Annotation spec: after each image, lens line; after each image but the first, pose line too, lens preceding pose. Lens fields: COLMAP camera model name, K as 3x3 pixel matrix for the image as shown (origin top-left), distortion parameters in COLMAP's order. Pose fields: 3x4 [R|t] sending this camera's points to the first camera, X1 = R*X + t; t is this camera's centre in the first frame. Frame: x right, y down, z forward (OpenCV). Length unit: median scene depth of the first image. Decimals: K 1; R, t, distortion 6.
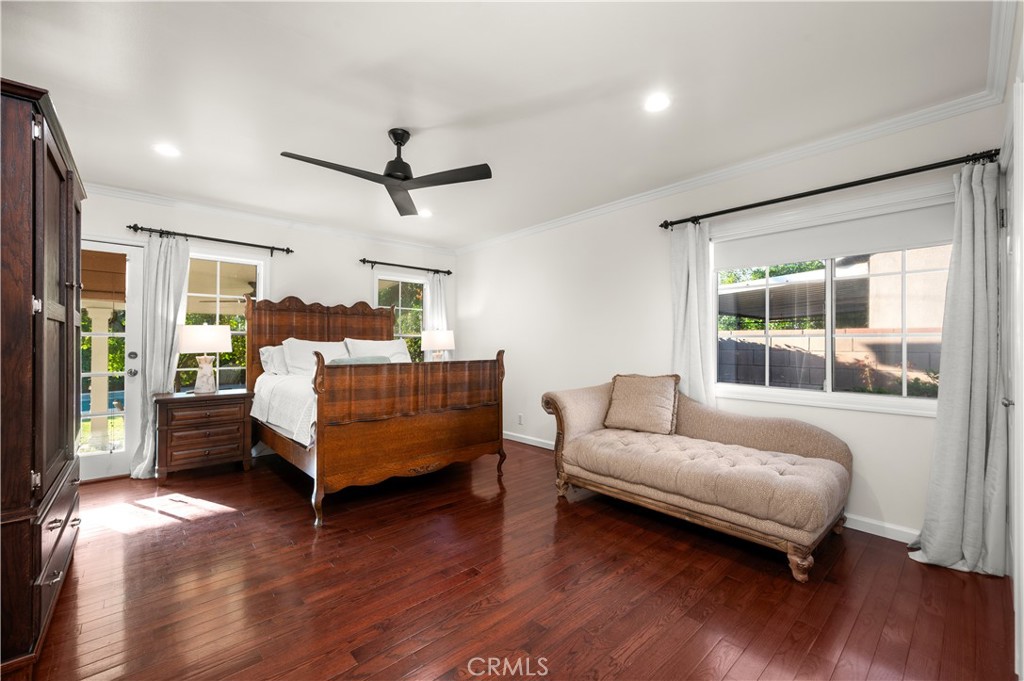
lens RADIAL K [[413.7, 0, 508.4], [0, 413.7, 341.5], [0, 0, 1]] dist [-0.000082, -0.000364]
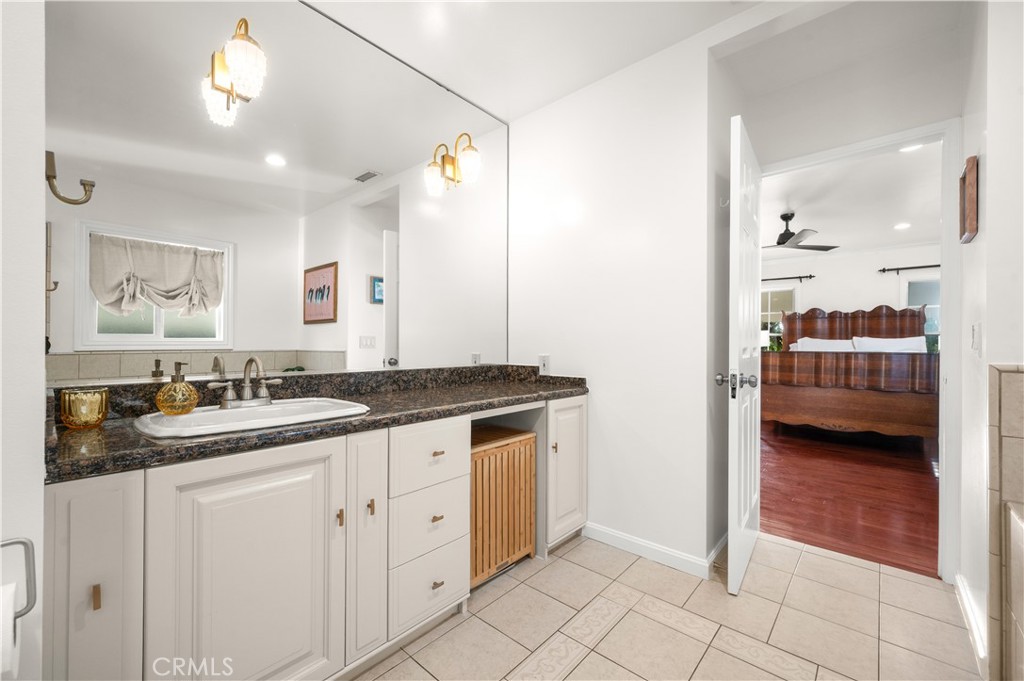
lens RADIAL K [[413.7, 0, 514.4], [0, 413.7, 342.3], [0, 0, 1]] dist [-0.000082, -0.000364]
pose [[0.112451, -0.007383, -0.993630, 0.911589], [-0.003520, 0.999963, -0.007829, 0.027411], [0.993651, 0.004378, 0.112421, -0.216791]]
